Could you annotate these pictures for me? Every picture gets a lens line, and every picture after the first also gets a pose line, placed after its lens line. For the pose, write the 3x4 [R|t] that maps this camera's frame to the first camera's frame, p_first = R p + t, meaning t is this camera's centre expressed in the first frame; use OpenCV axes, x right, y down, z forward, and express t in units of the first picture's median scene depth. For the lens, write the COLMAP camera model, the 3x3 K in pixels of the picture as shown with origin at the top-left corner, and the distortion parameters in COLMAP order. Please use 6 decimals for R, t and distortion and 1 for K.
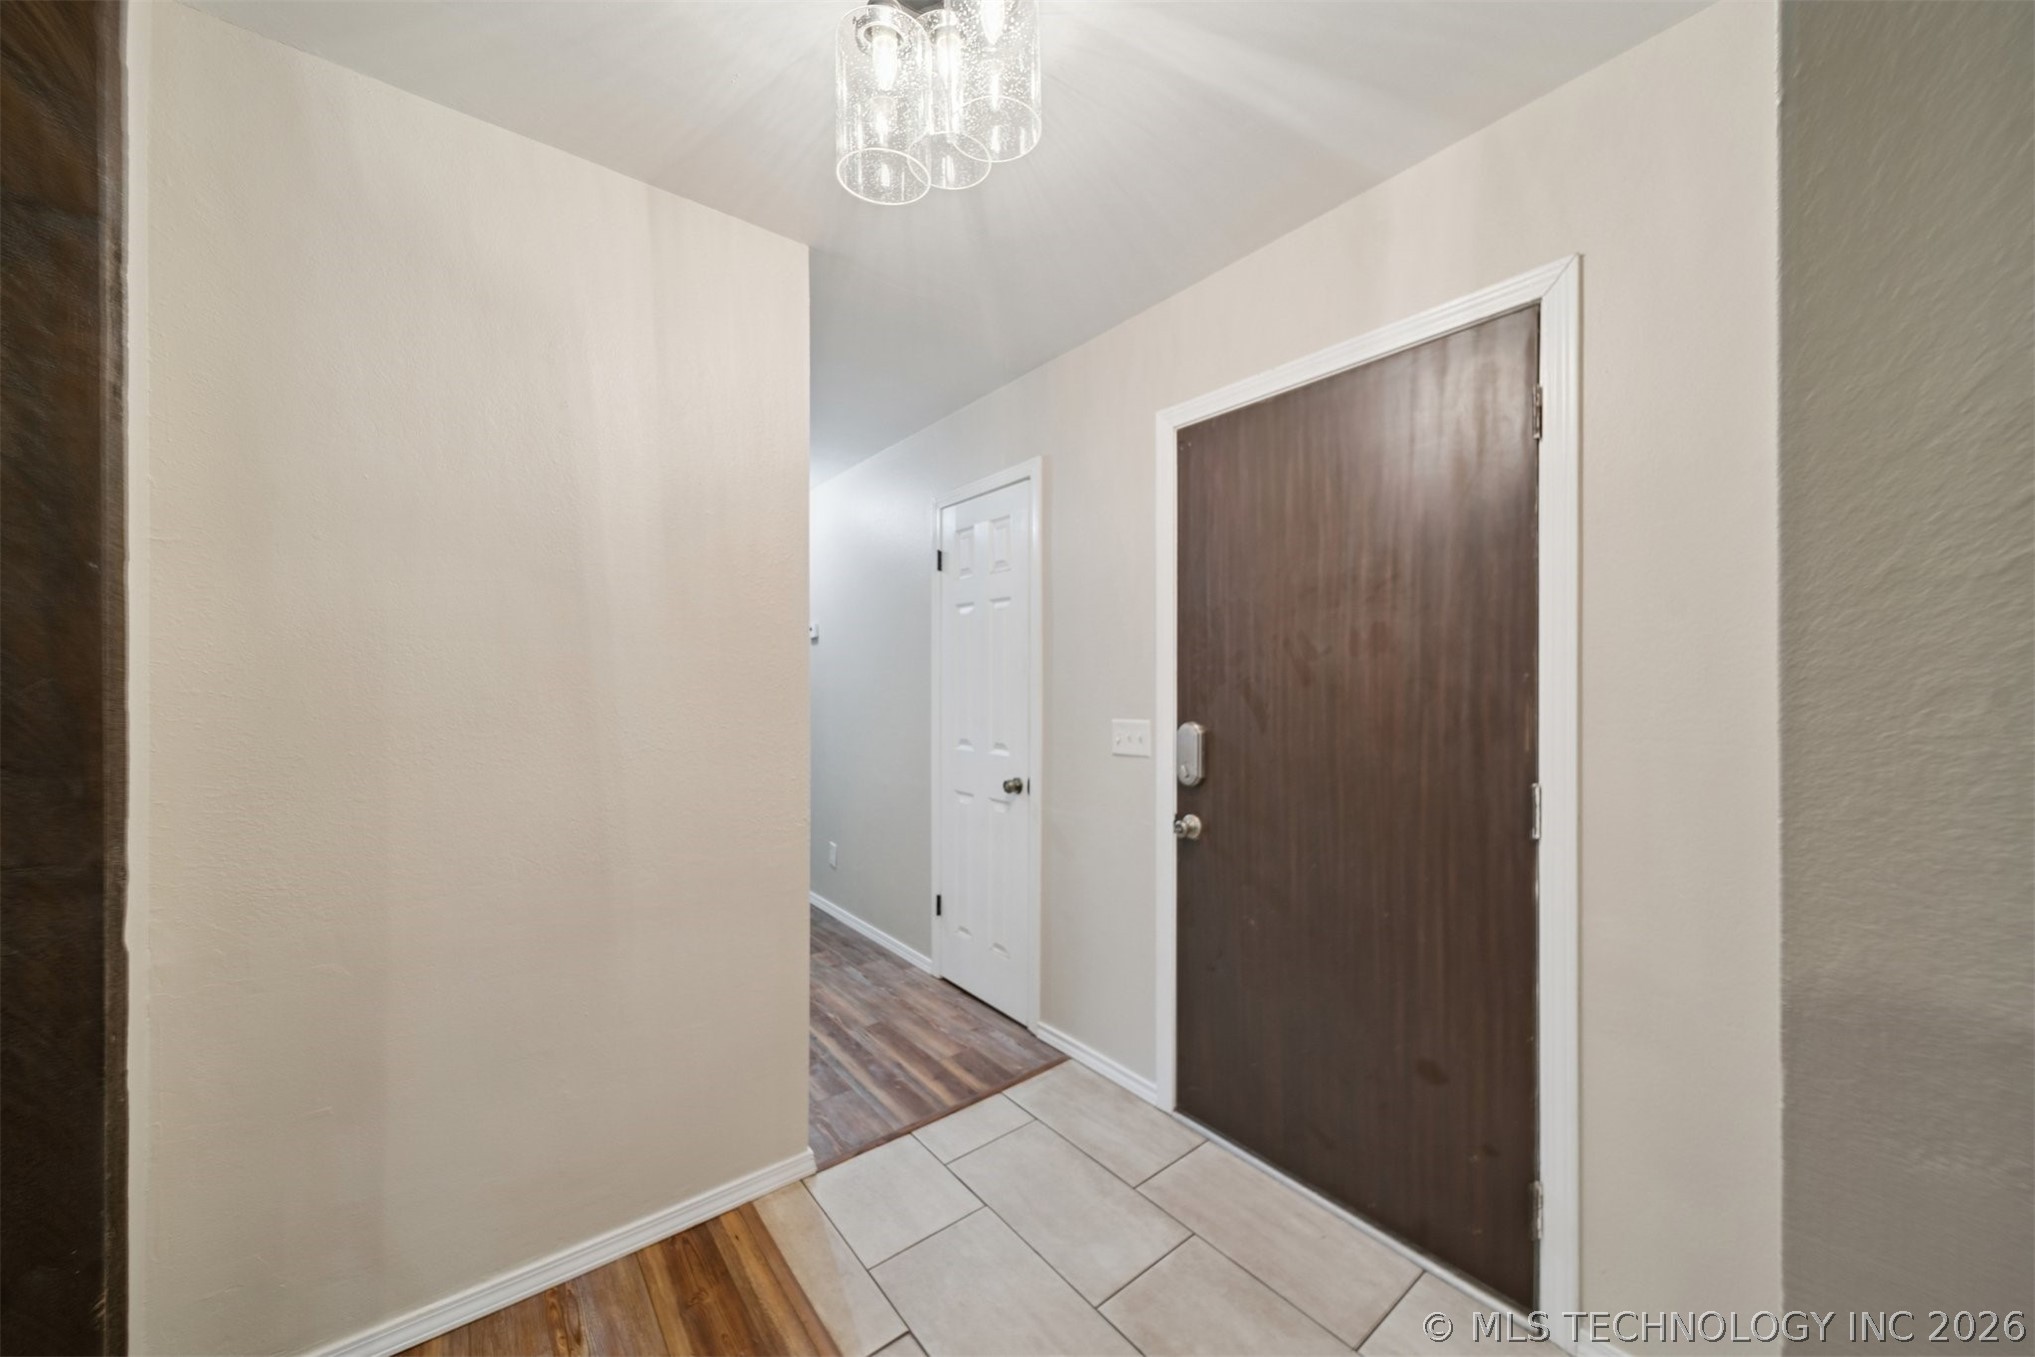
lens RADIAL K [[725.1, 0, 1019.1], [0, 725.1, 678.0], [0, 0, 1]] dist [0.002489, -0.001167]
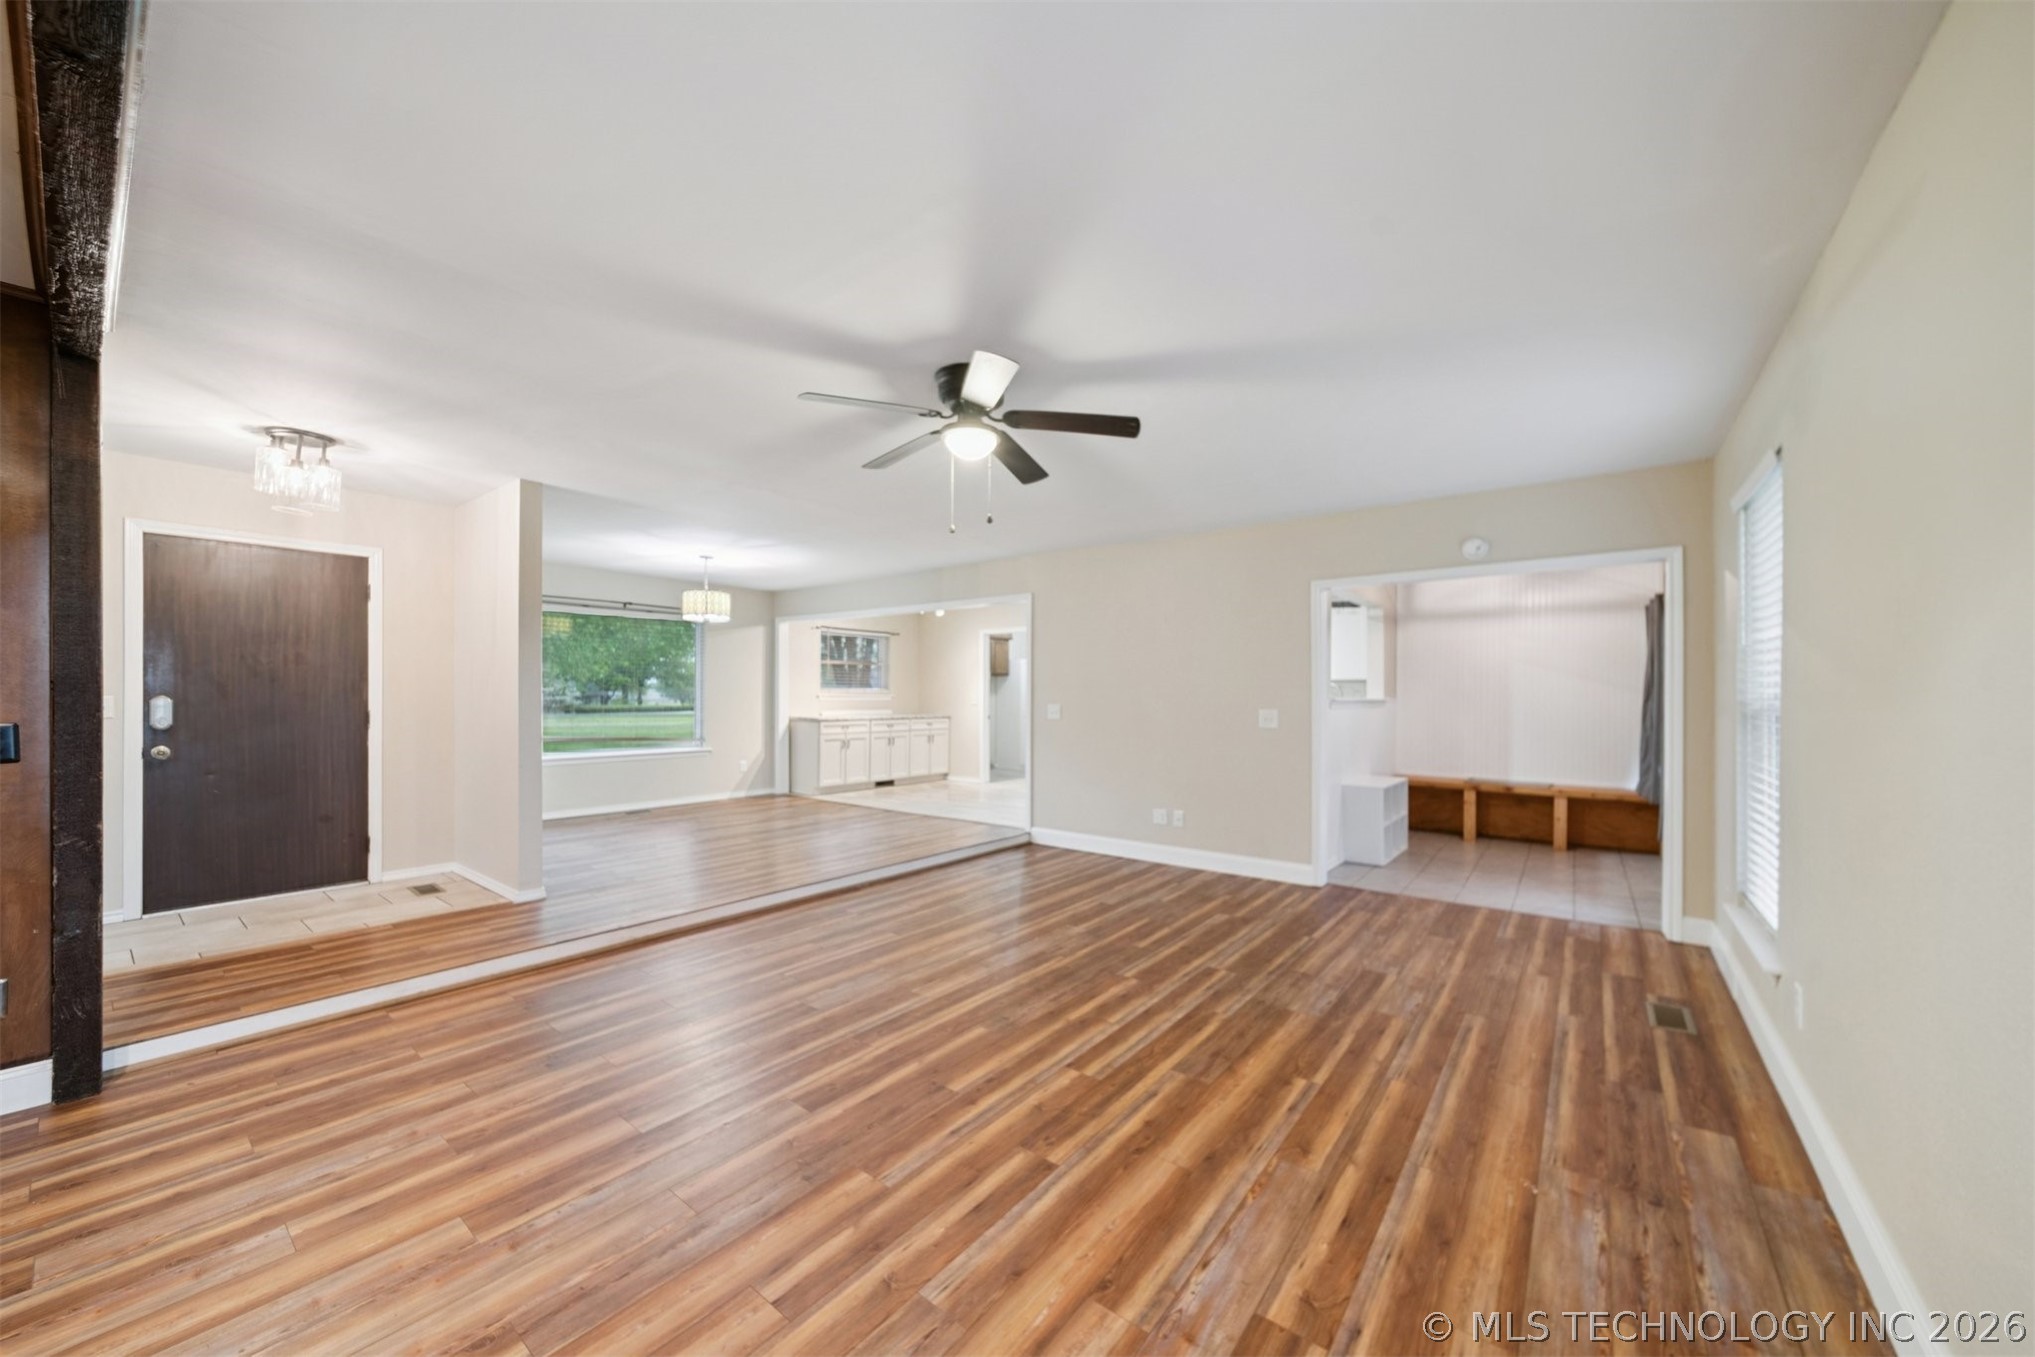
lens RADIAL K [[725.1, 0, 1040.9], [0, 725.1, 705.1], [0, 0, 1]] dist [0.002489, -0.001167]
pose [[-0.267392, -0.017687, 0.963426, -2.465426], [-0.007525, 0.999839, 0.016267, 0.042683], [-0.963559, -0.002900, -0.267482, -0.769637]]
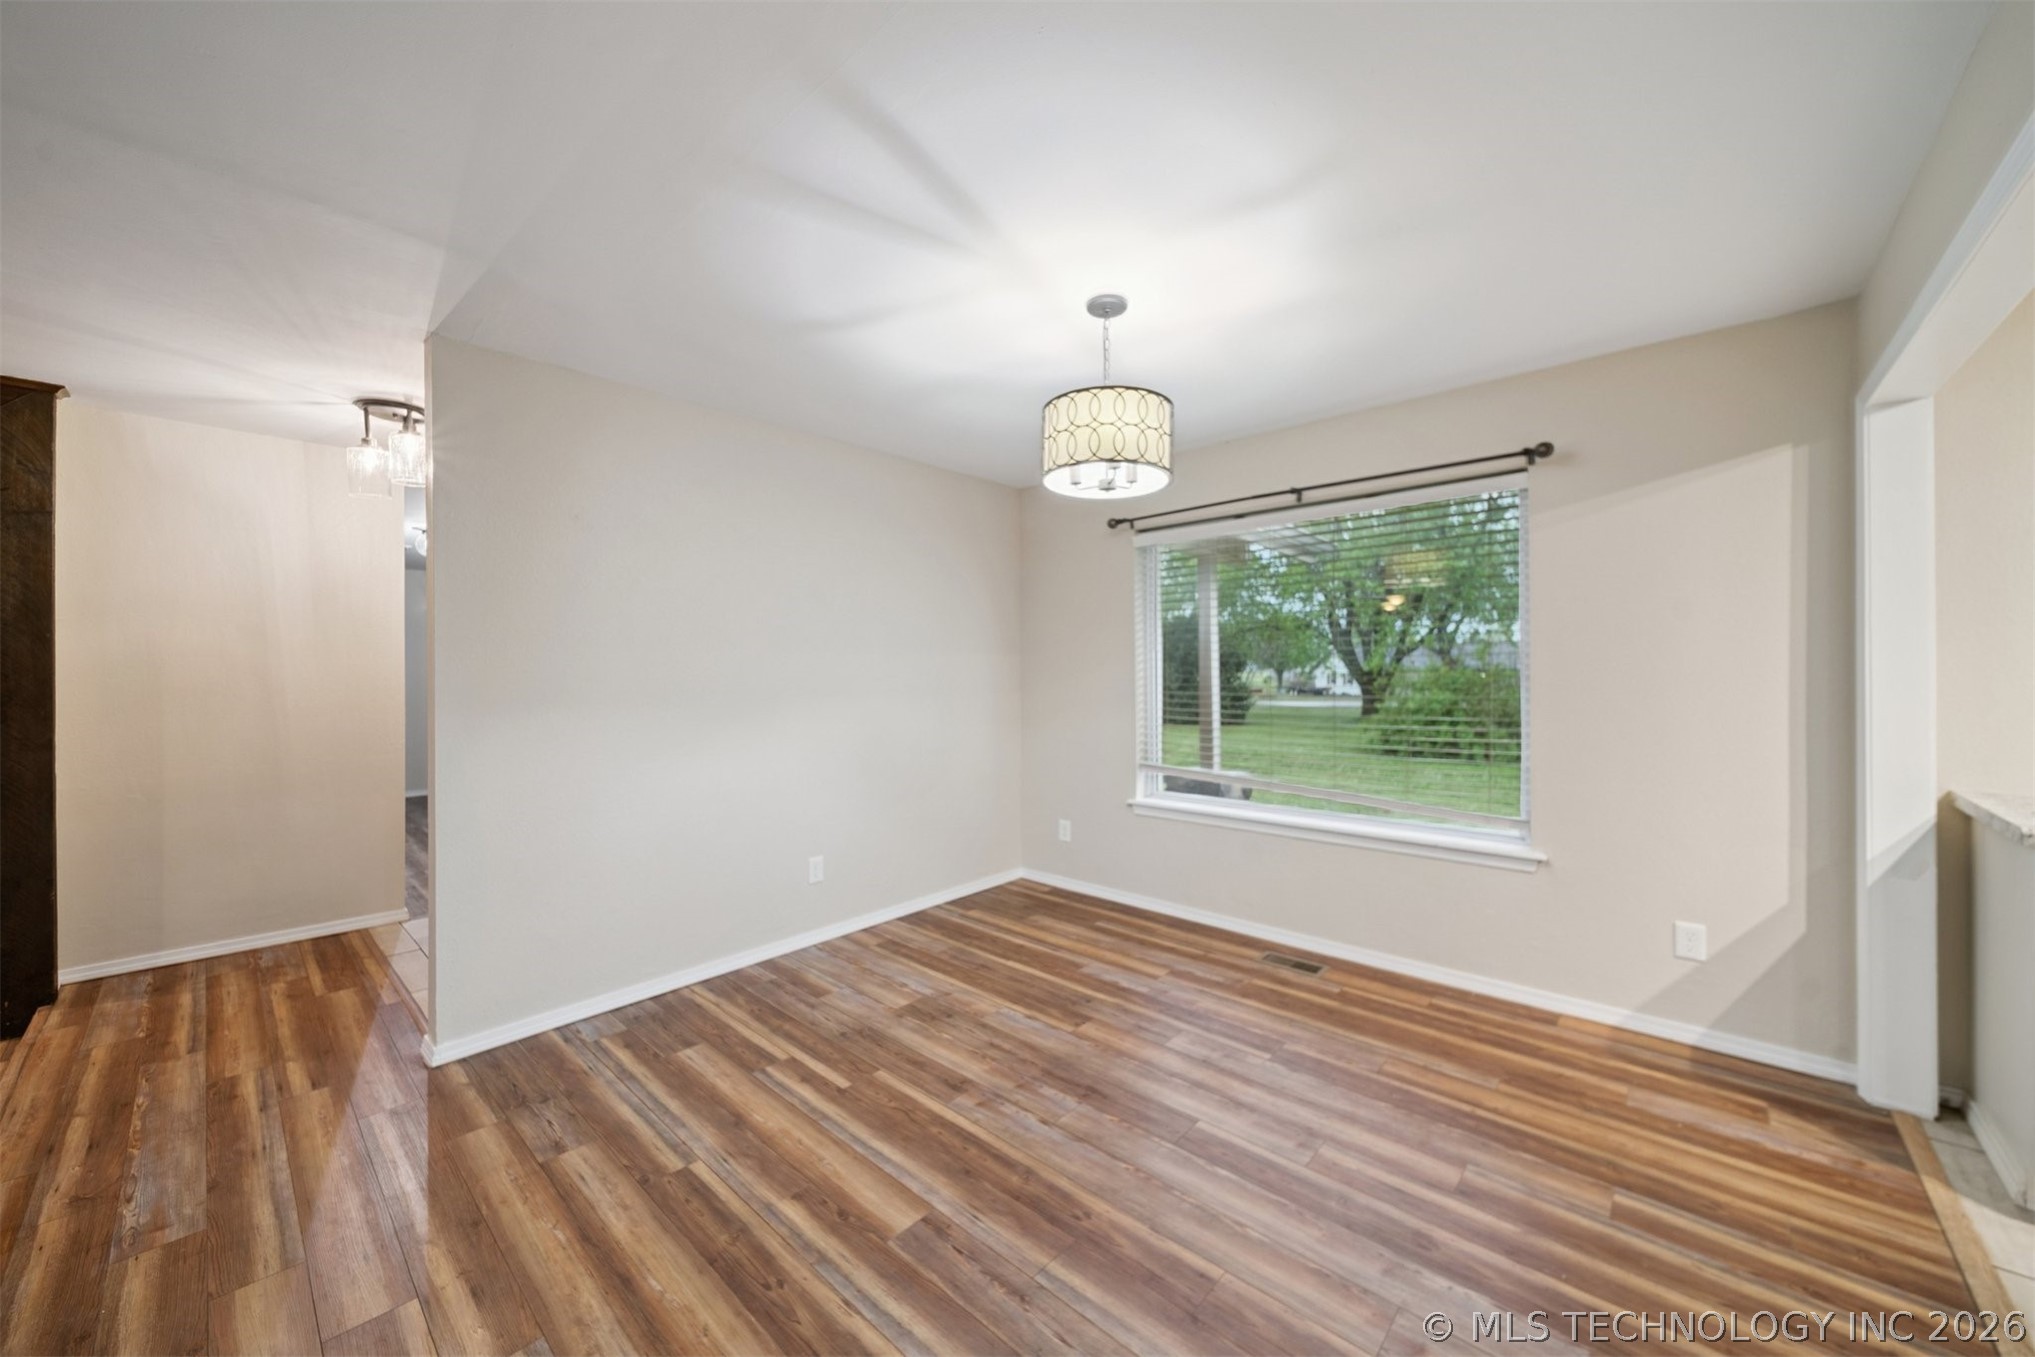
lens RADIAL K [[725.1, 0, 1012.9], [0, 725.1, 665.3], [0, 0, 1]] dist [0.002489, -0.001167]
pose [[0.985412, -0.003416, 0.170153, 1.073111], [0.005687, 0.999901, -0.012860, 0.012915], [-0.170093, 0.013640, 0.985334, -1.331121]]
